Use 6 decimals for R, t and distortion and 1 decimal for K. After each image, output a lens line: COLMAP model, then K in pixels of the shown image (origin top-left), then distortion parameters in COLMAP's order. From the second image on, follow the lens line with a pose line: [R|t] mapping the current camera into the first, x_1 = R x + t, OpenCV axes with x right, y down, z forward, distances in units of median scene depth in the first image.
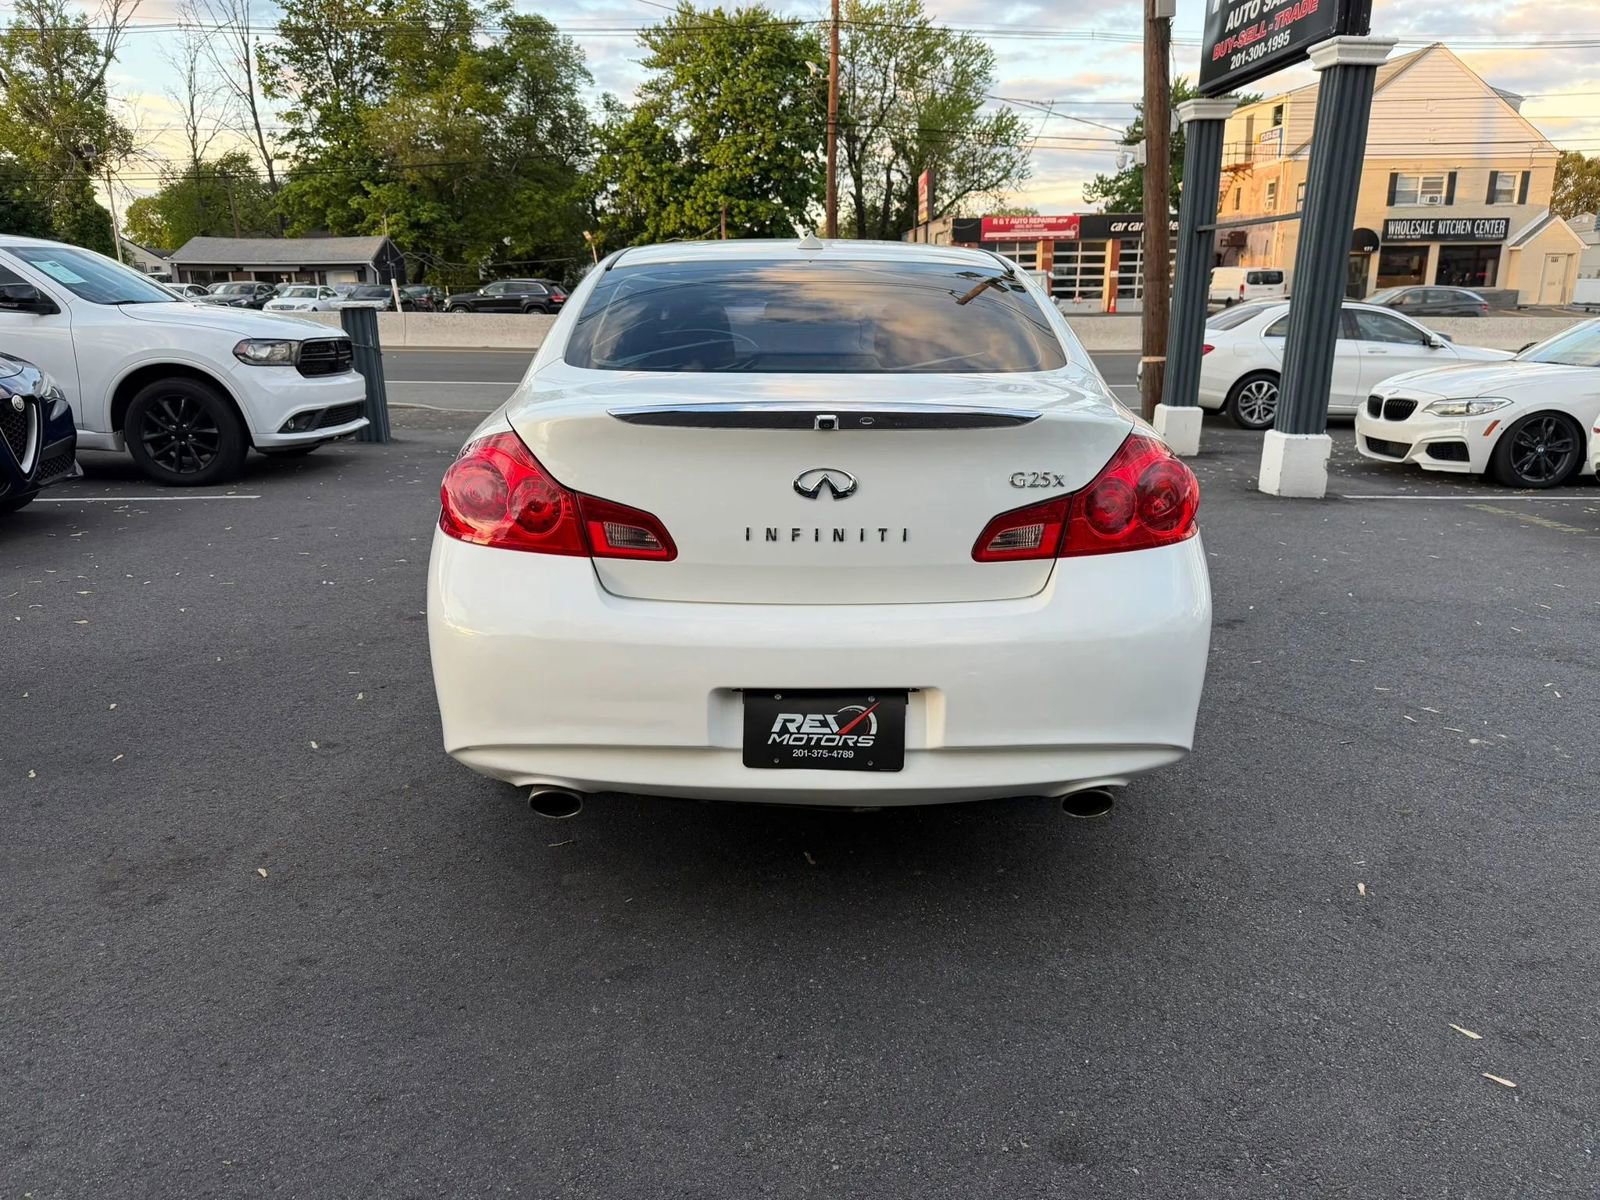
lens RADIAL K [[1156.7, 0, 800.1], [0, 1156.7, 595.1], [0, 0, 1]] dist [0.027862, -0.027445]
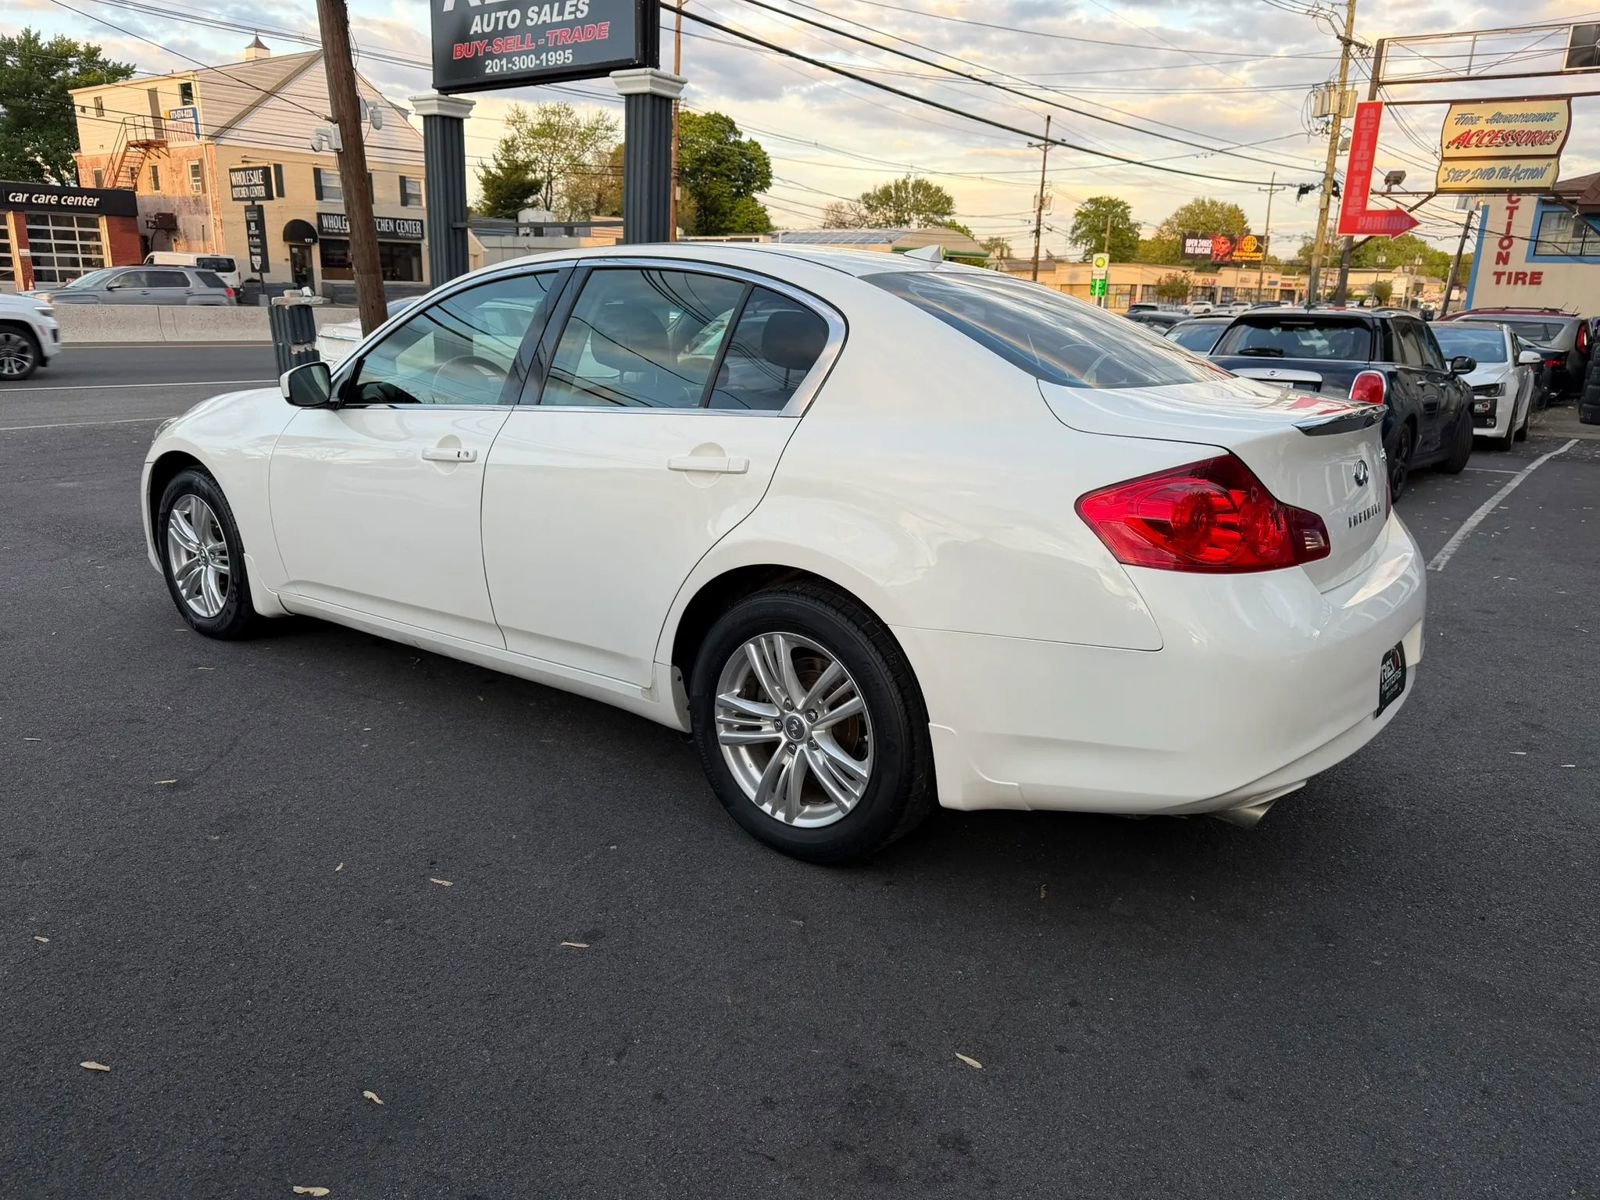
lens RADIAL K [[1154.5, 0, 795.4], [0, 1154.5, 589.8], [0, 0, 1]] dist [0.031969, -0.035946]
pose [[0.622112, -0.174441, 0.763248, -0.158764], [0.169721, 0.981729, 0.086038, -0.022206], [-0.764311, 0.076014, 0.640352, 0.083136]]
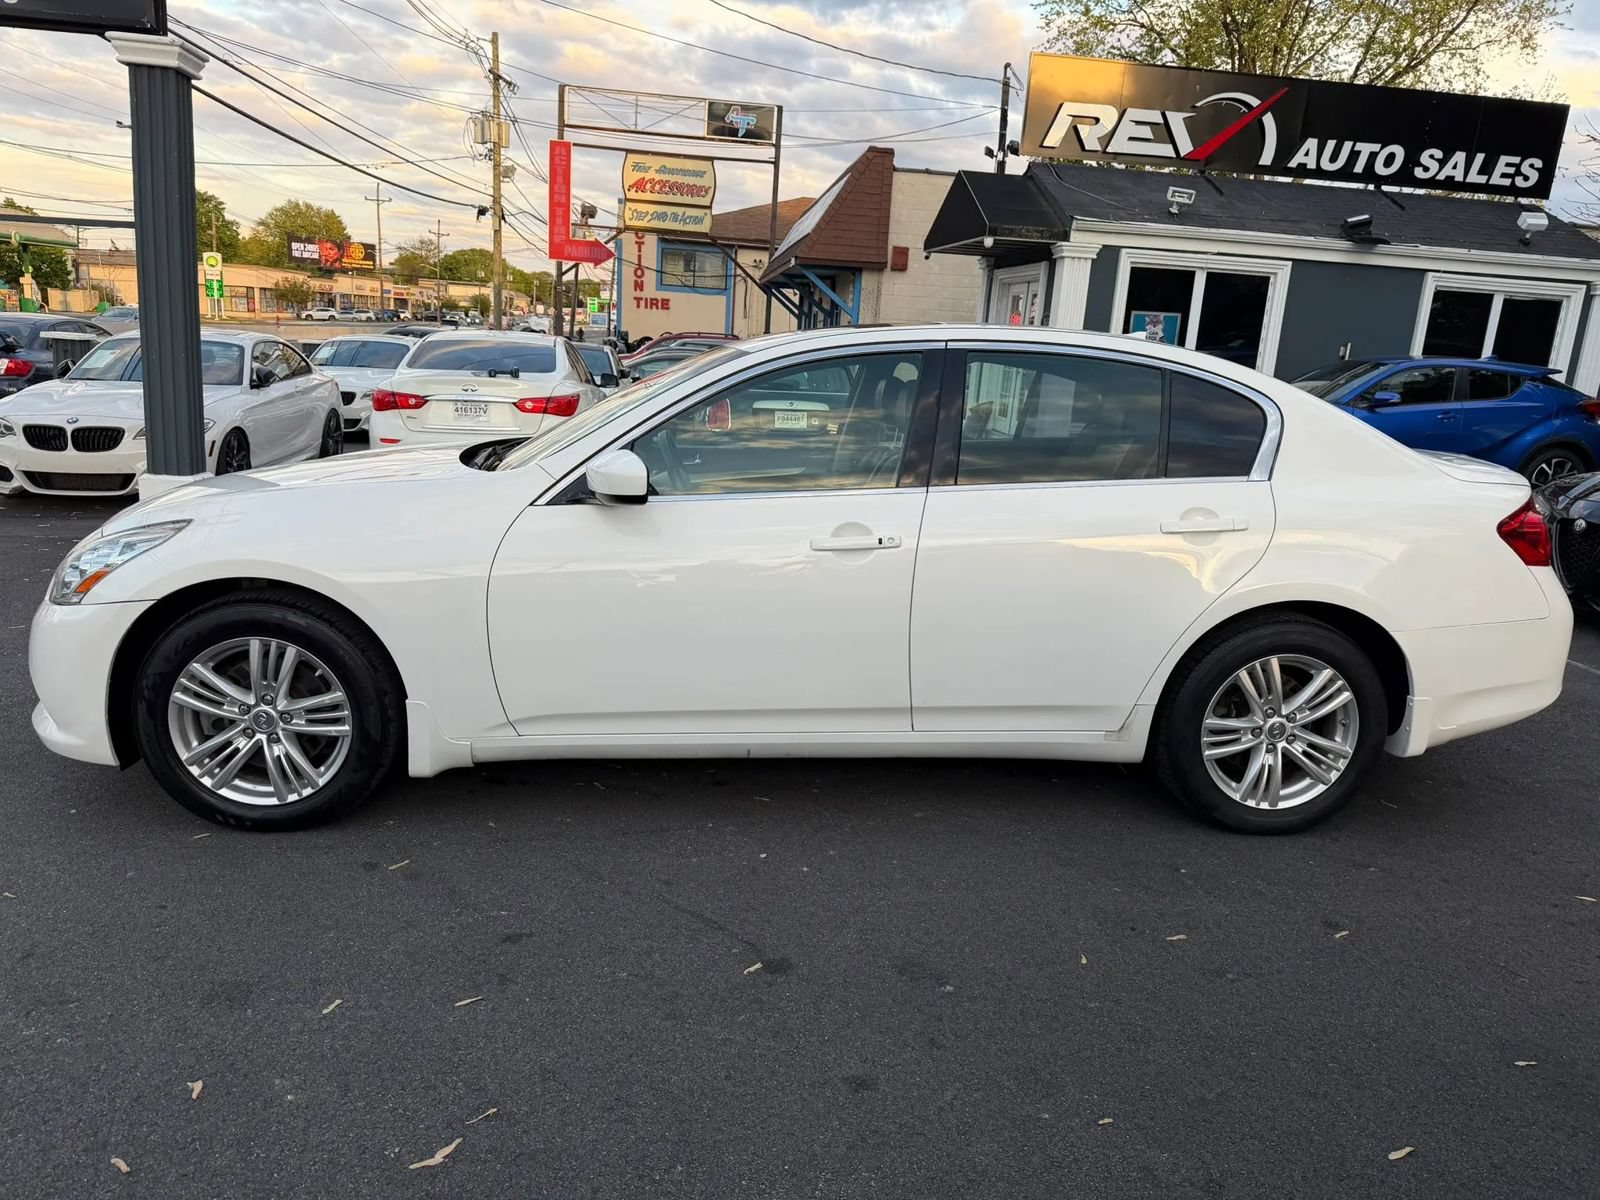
lens RADIAL K [[1152.4, 0, 800.0], [0, 1152.4, 600.0], [0, 0, 1]] dist [0.032611, -0.041158]
pose [[-0.078740, -0.221765, 0.971916, -0.219389], [0.197677, 0.952110, 0.233260, -0.071133], [-0.977100, 0.210492, -0.031131, 0.257741]]
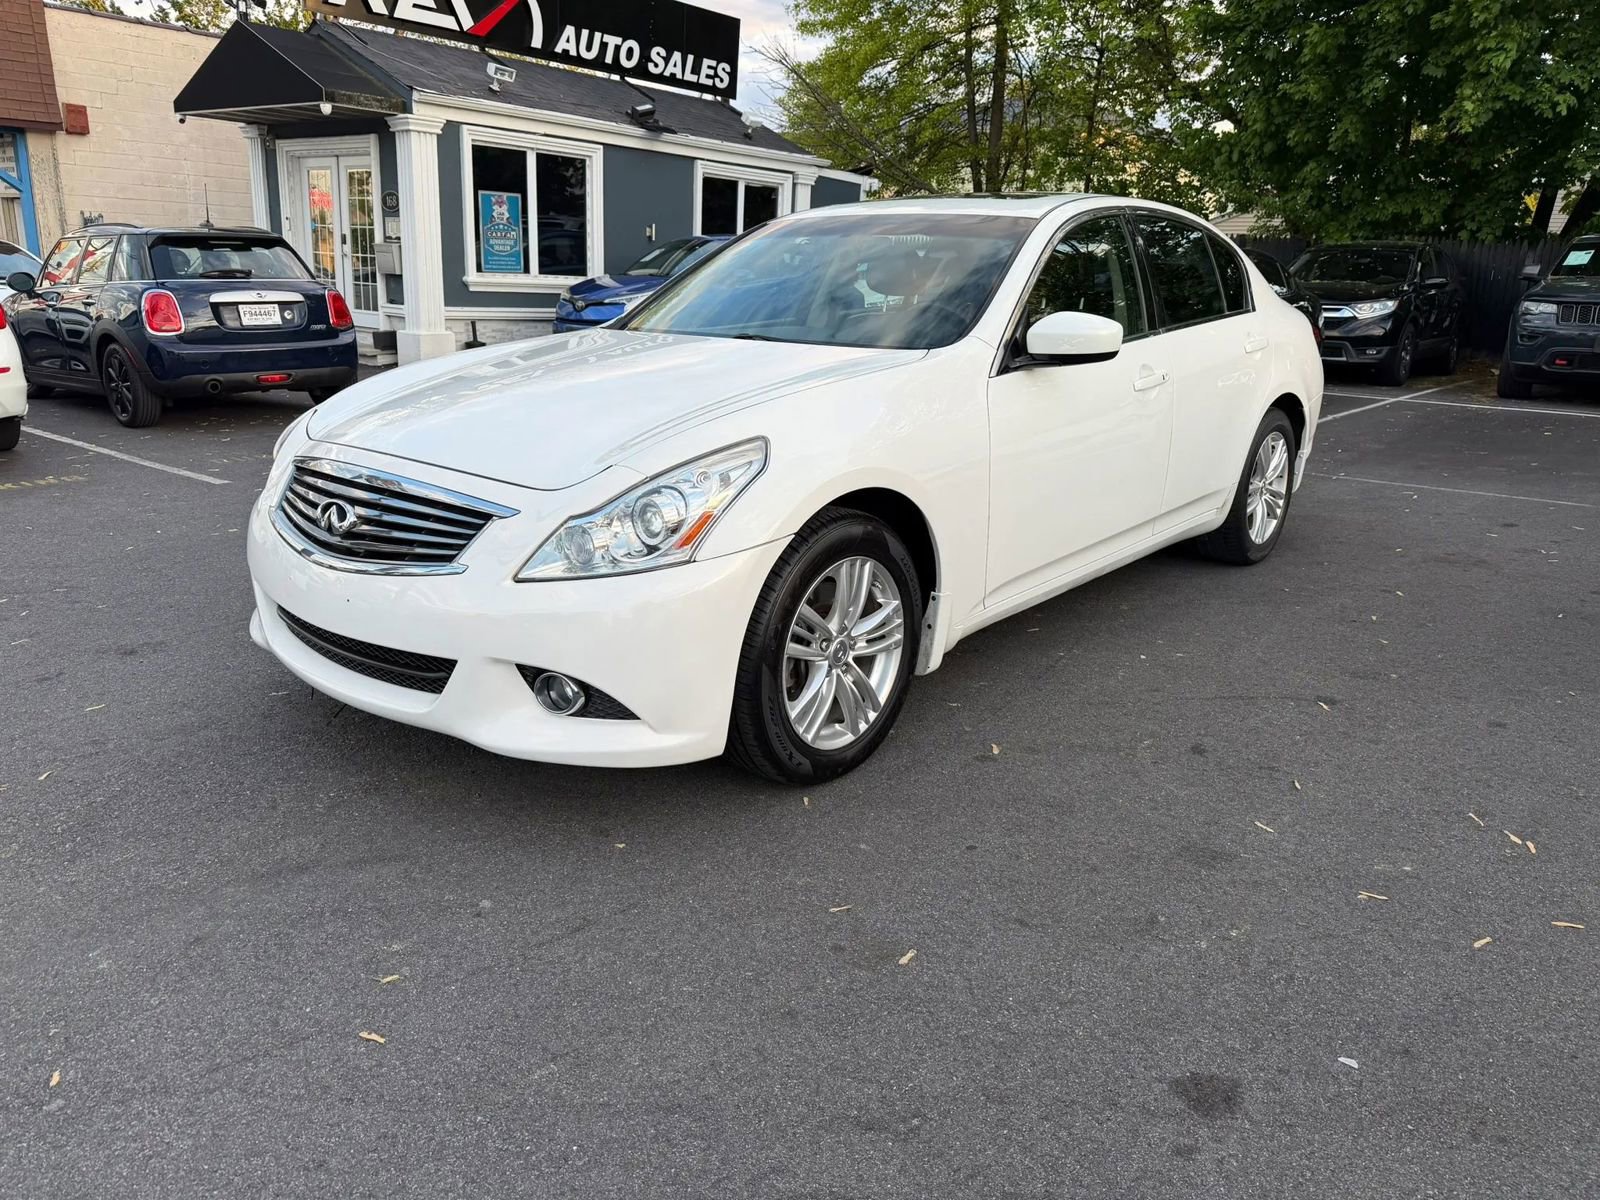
lens RADIAL K [[1154.5, 0, 795.4], [0, 1154.5, 589.8], [0, 0, 1]] dist [0.031969, -0.035946]
pose [[-0.758969, -0.195970, 0.620937, -0.137566], [0.134180, 0.886093, 0.443661, -0.106193], [-0.637152, 0.420042, -0.646221, 0.435492]]
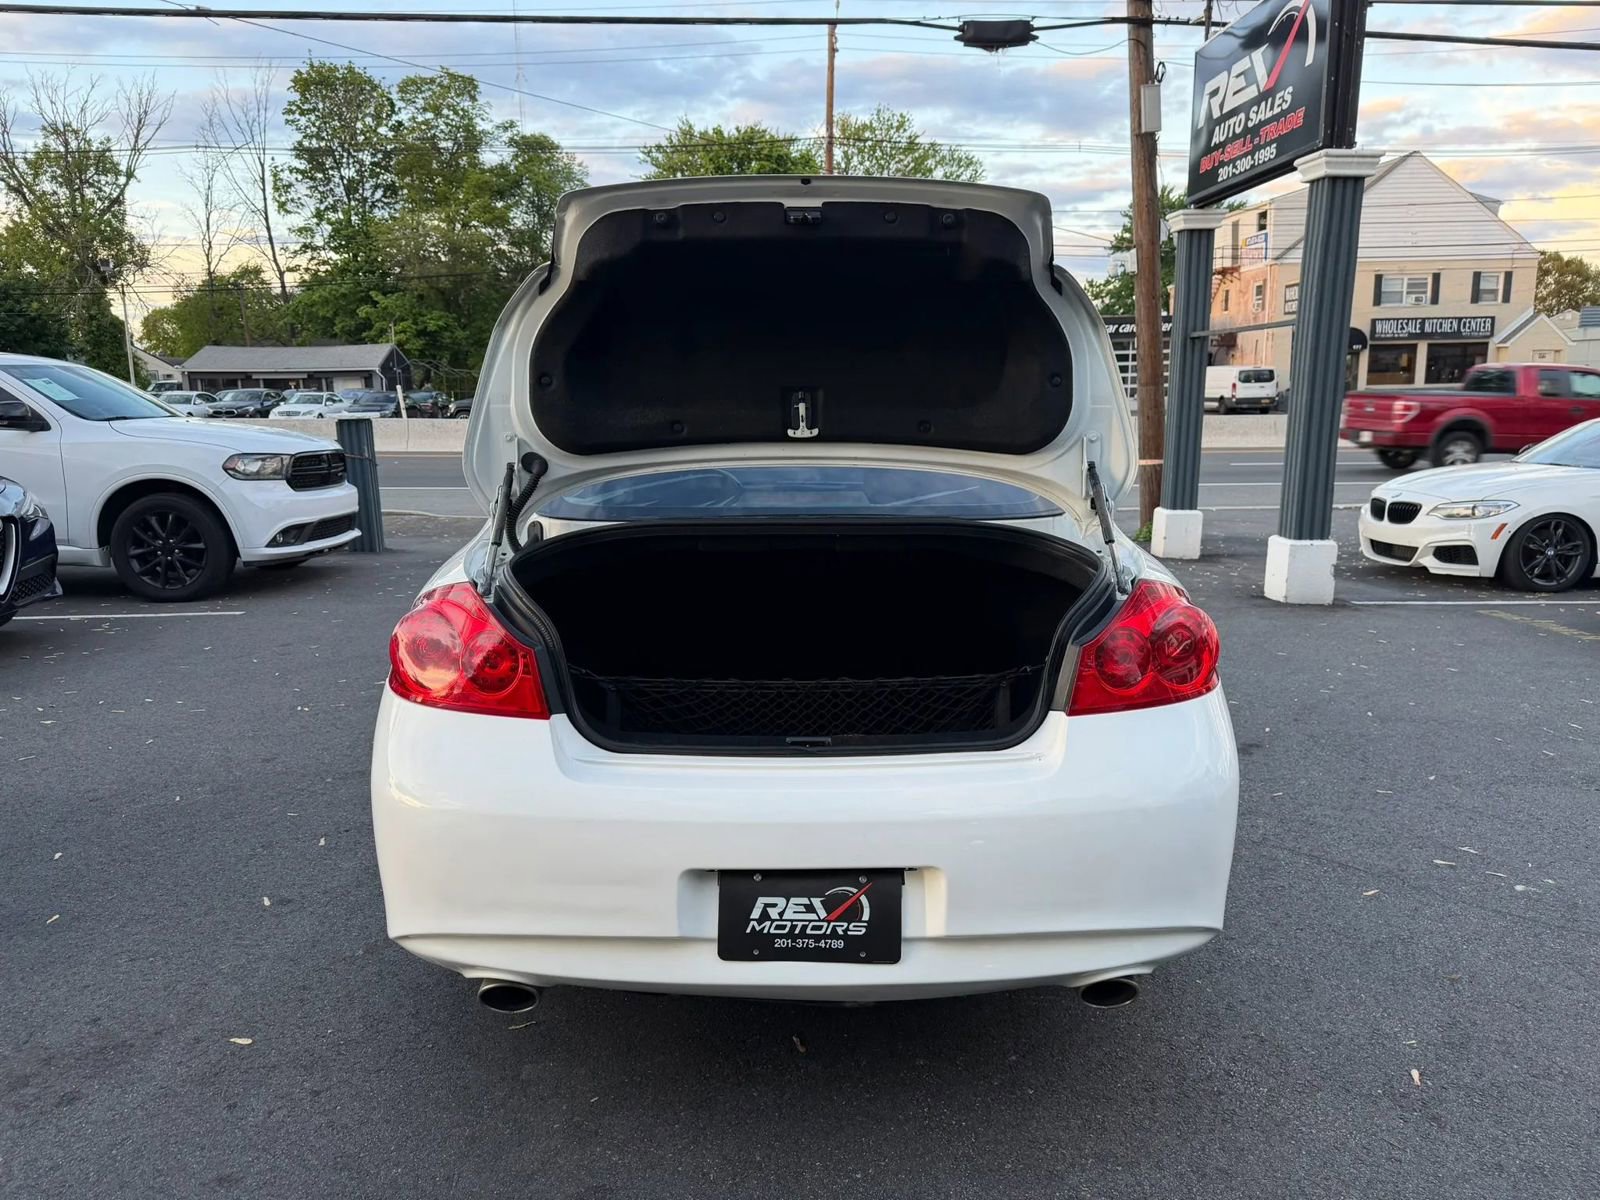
lens RADIAL K [[1154.5, 0, 795.4], [0, 1154.5, 589.8], [0, 0, 1]] dist [0.031969, -0.035946]
pose [[0.999955, -0.008306, -0.004597, 0.001950], [0.007881, 0.996272, -0.085912, -0.006919], [0.005294, 0.085872, 0.996292, 0.011166]]
